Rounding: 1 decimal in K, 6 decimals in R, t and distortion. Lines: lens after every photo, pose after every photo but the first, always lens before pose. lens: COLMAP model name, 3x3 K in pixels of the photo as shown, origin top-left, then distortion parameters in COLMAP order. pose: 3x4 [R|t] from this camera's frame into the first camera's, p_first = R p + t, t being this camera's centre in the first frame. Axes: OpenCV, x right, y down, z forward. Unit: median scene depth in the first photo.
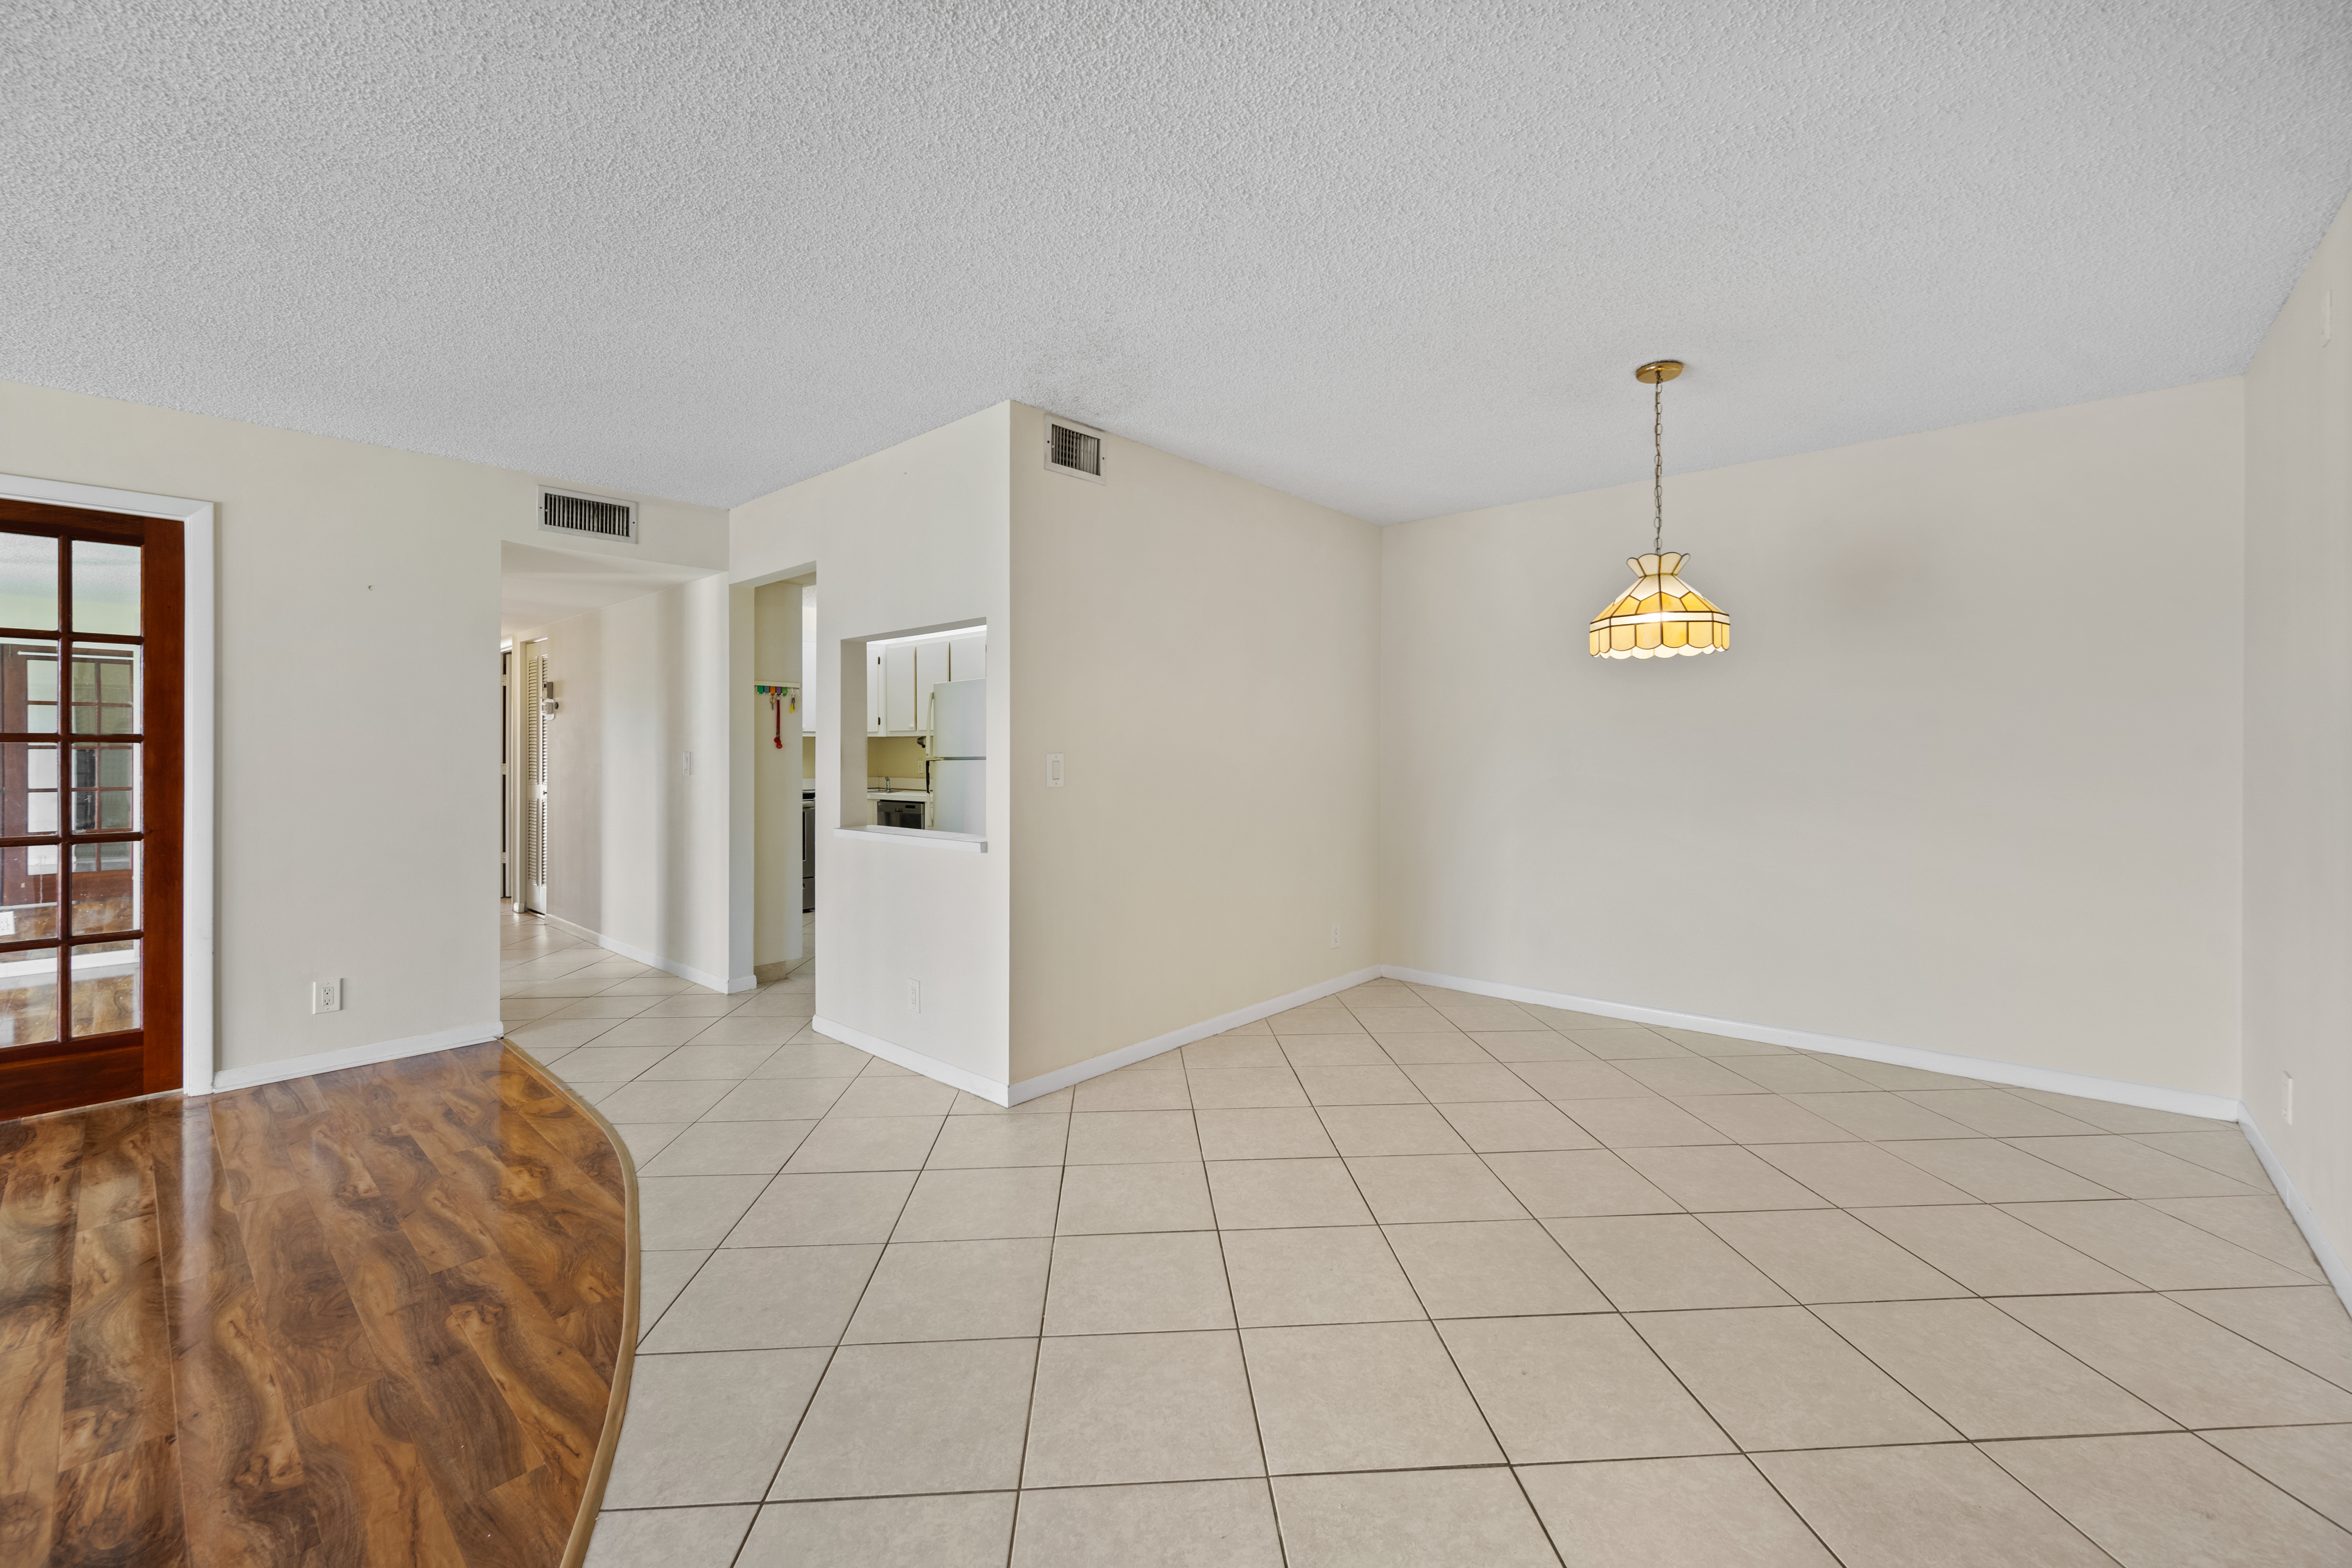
lens RADIAL K [[957.3, 0, 1181.2], [0, 957.3, 748.1], [0, 0, 1]] dist [-0.000270, 0.000041]
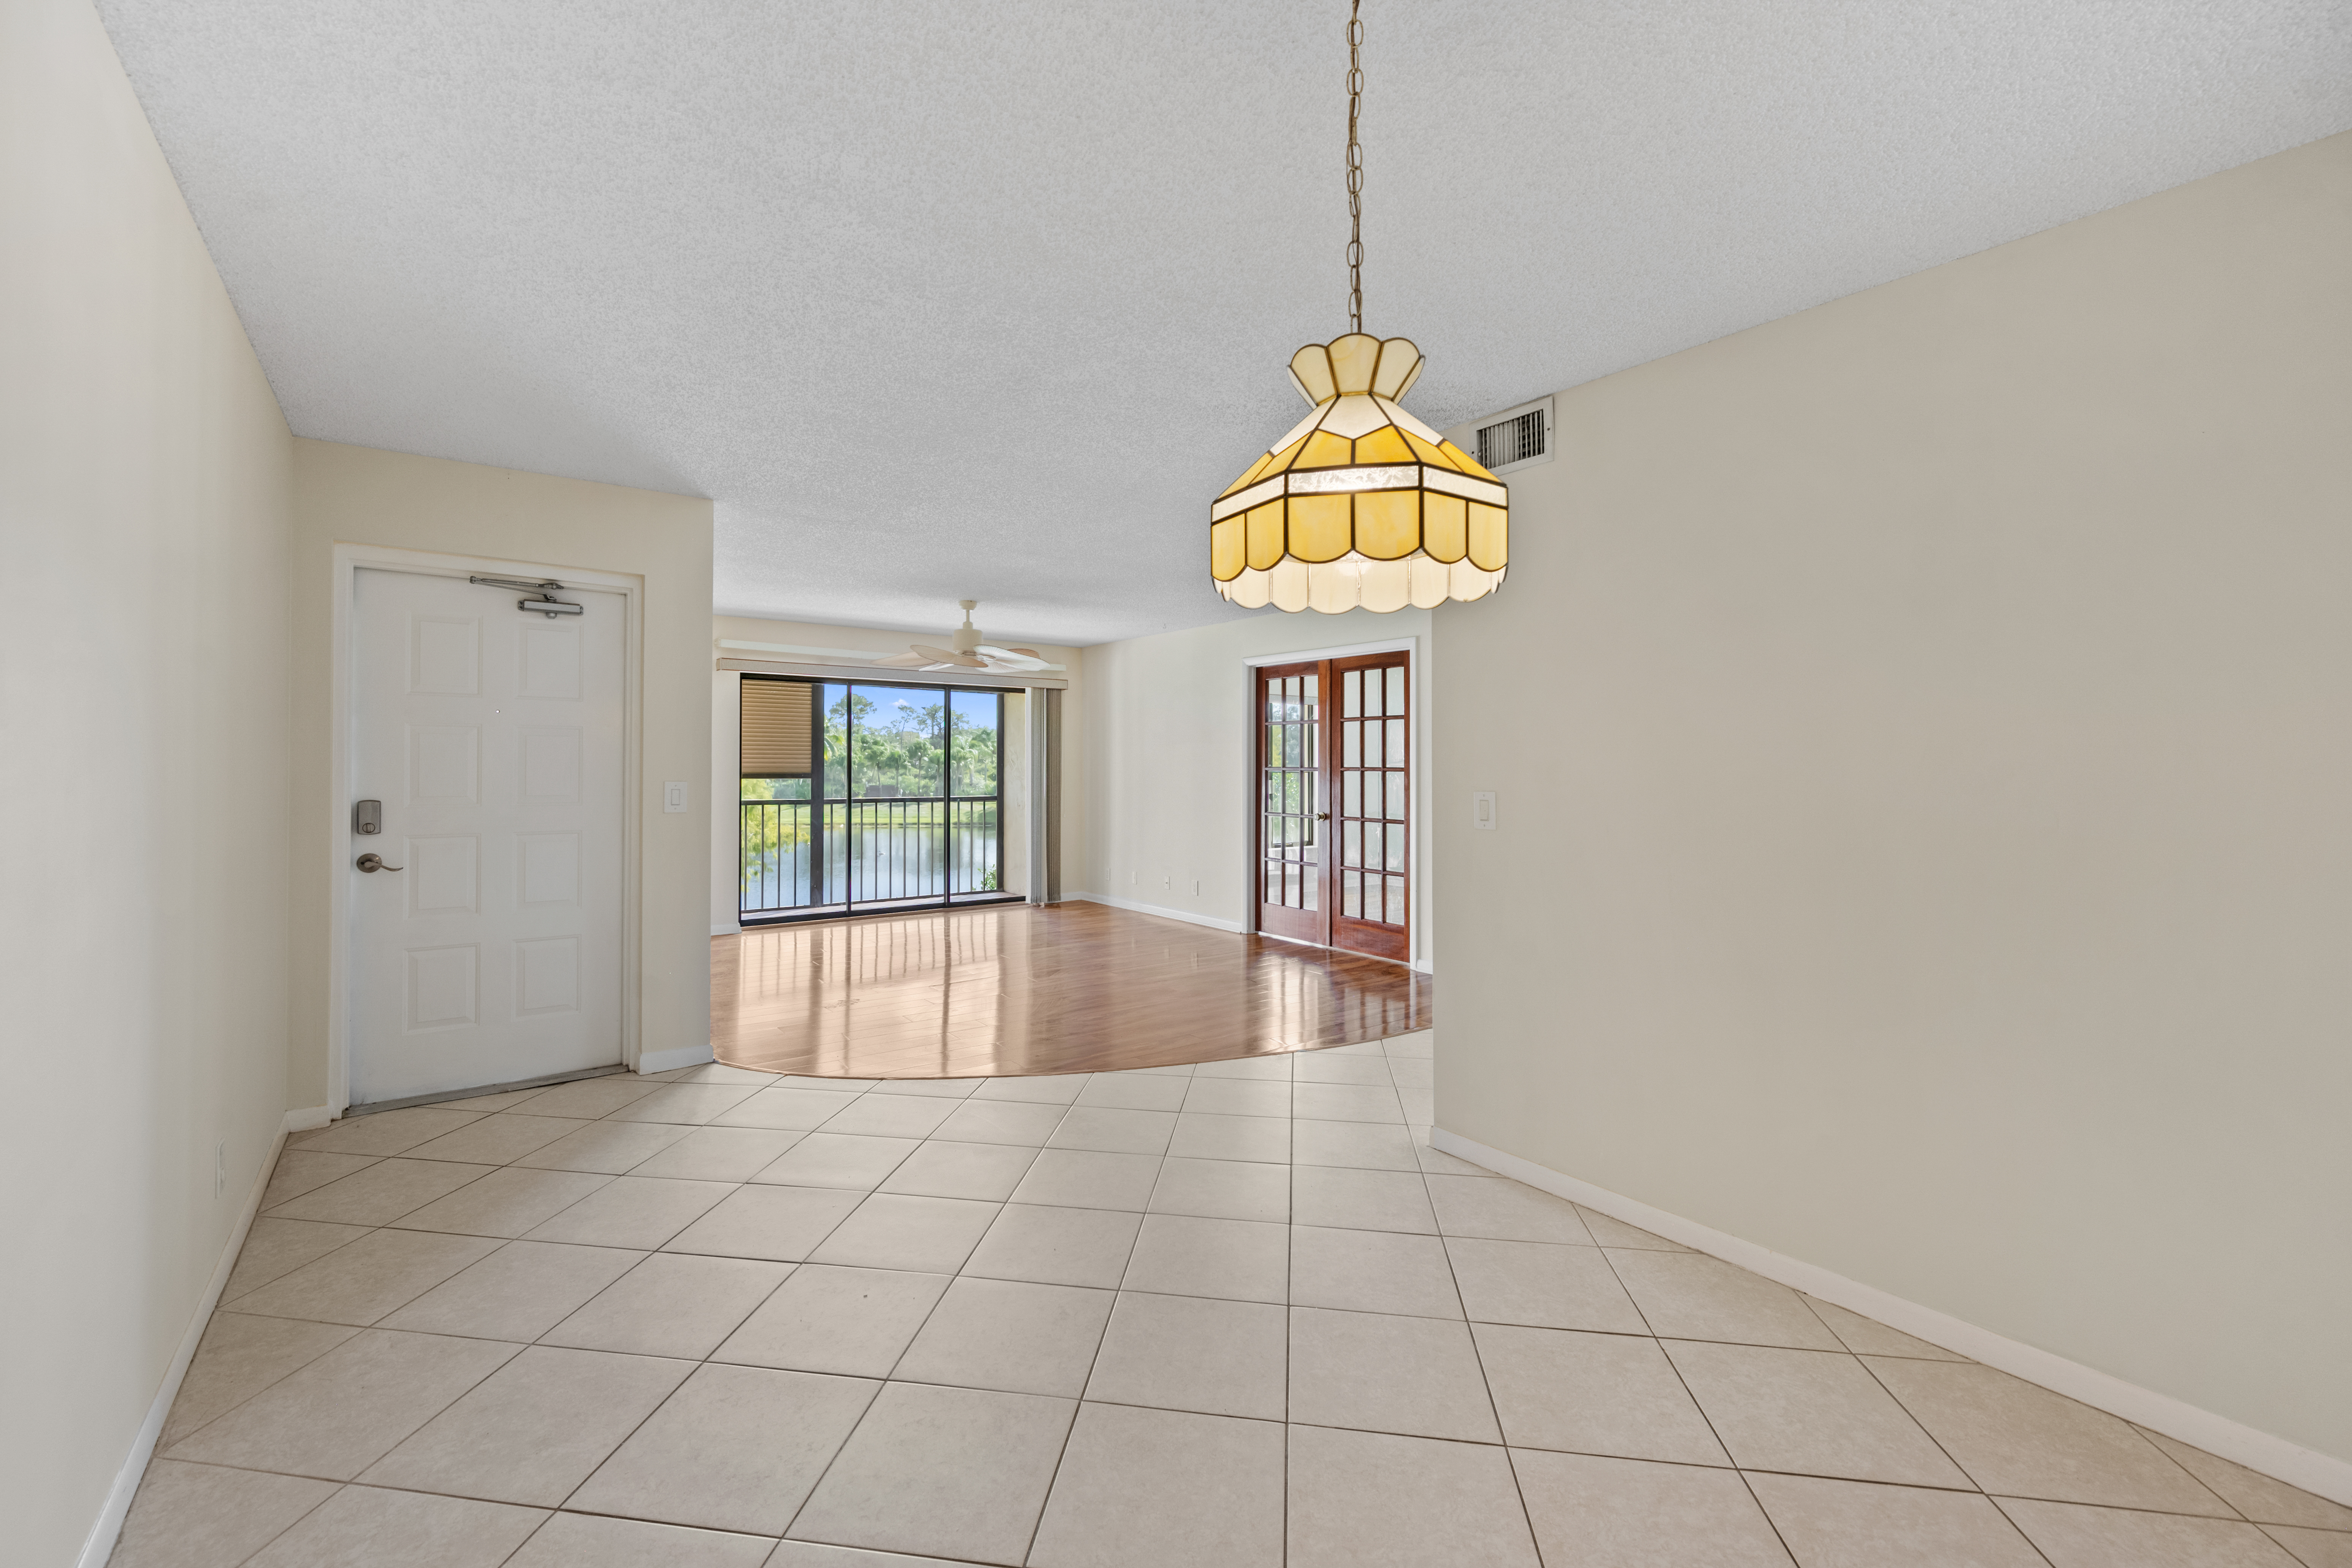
lens RADIAL K [[975.9, 0, 1171.0], [0, 975.9, 753.1], [0, 0, 1]] dist [0.001171, -0.000004]
pose [[-0.192162, -0.008718, -0.981324, 0.962018], [-0.002050, 0.999962, -0.008482, -0.026698], [0.981361, 0.000382, -0.192173, 1.026078]]
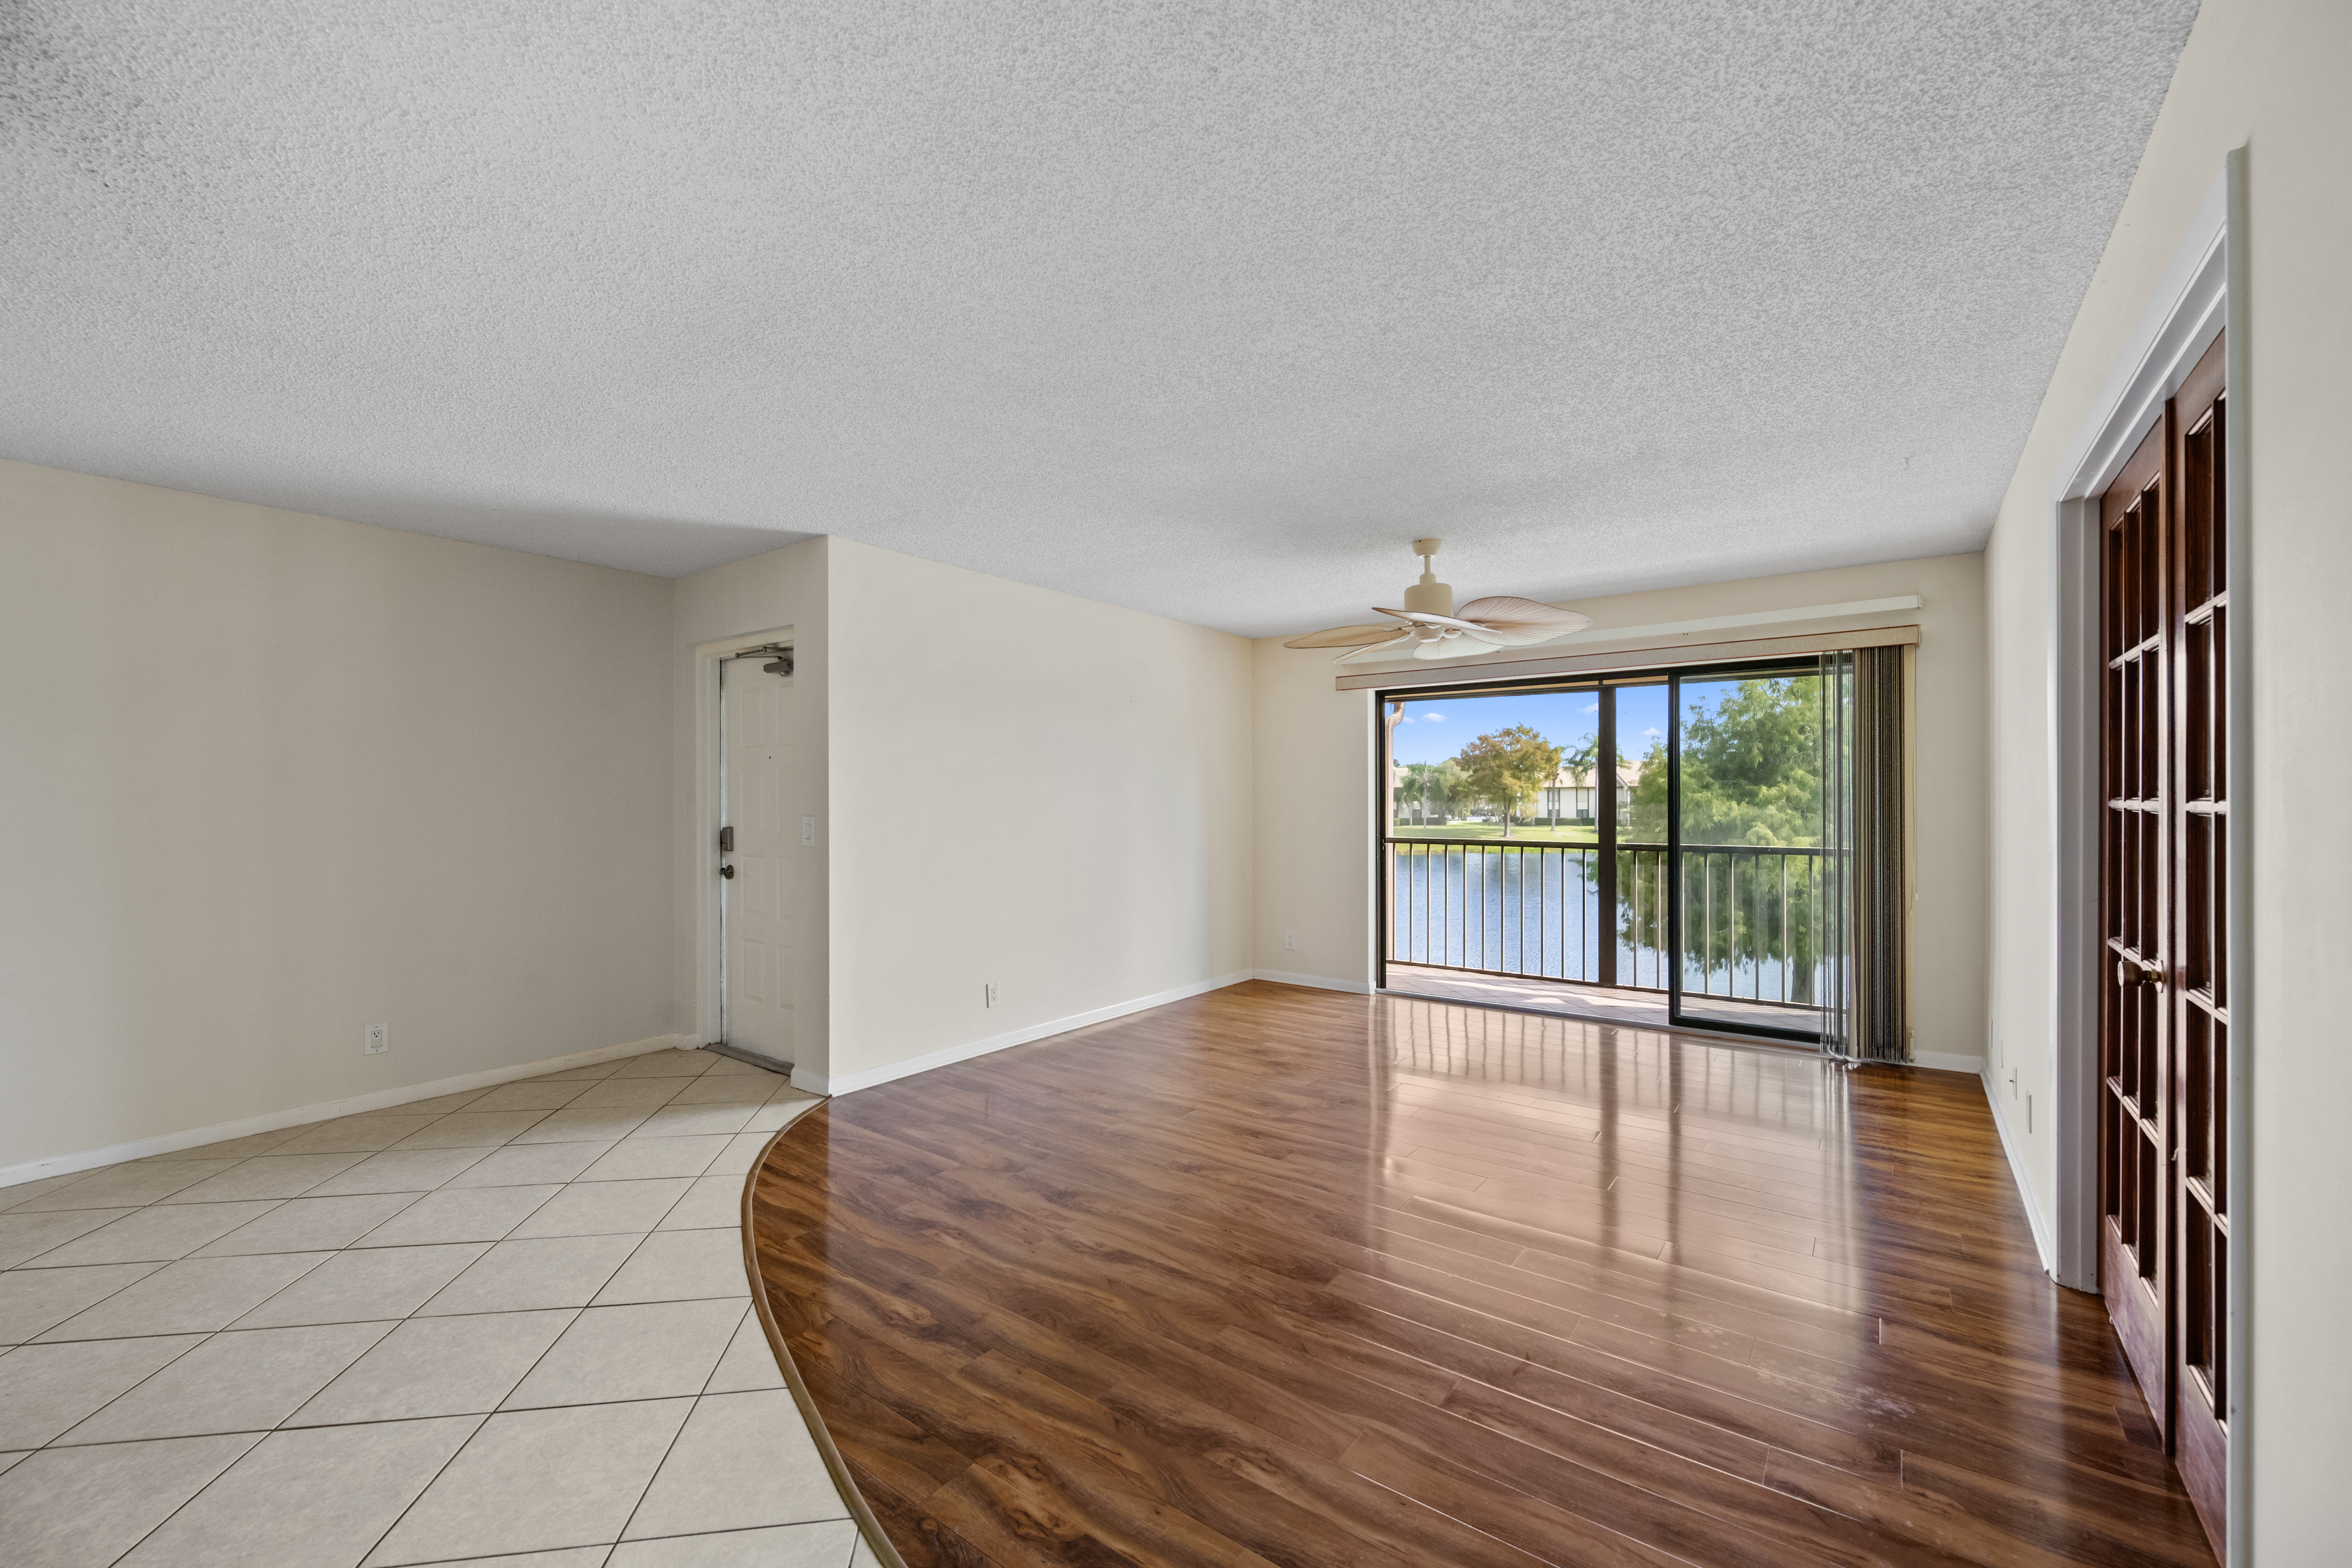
lens RADIAL K [[940.8, 0, 1169.3], [0, 940.8, 803.6], [0, 0, 1]] dist [-0.000150, -0.000523]
pose [[-0.996731, 0.007592, -0.080440, -0.670320], [0.007216, 0.999962, 0.004958, -0.017797], [0.080474, 0.004361, -0.996747, 1.494247]]
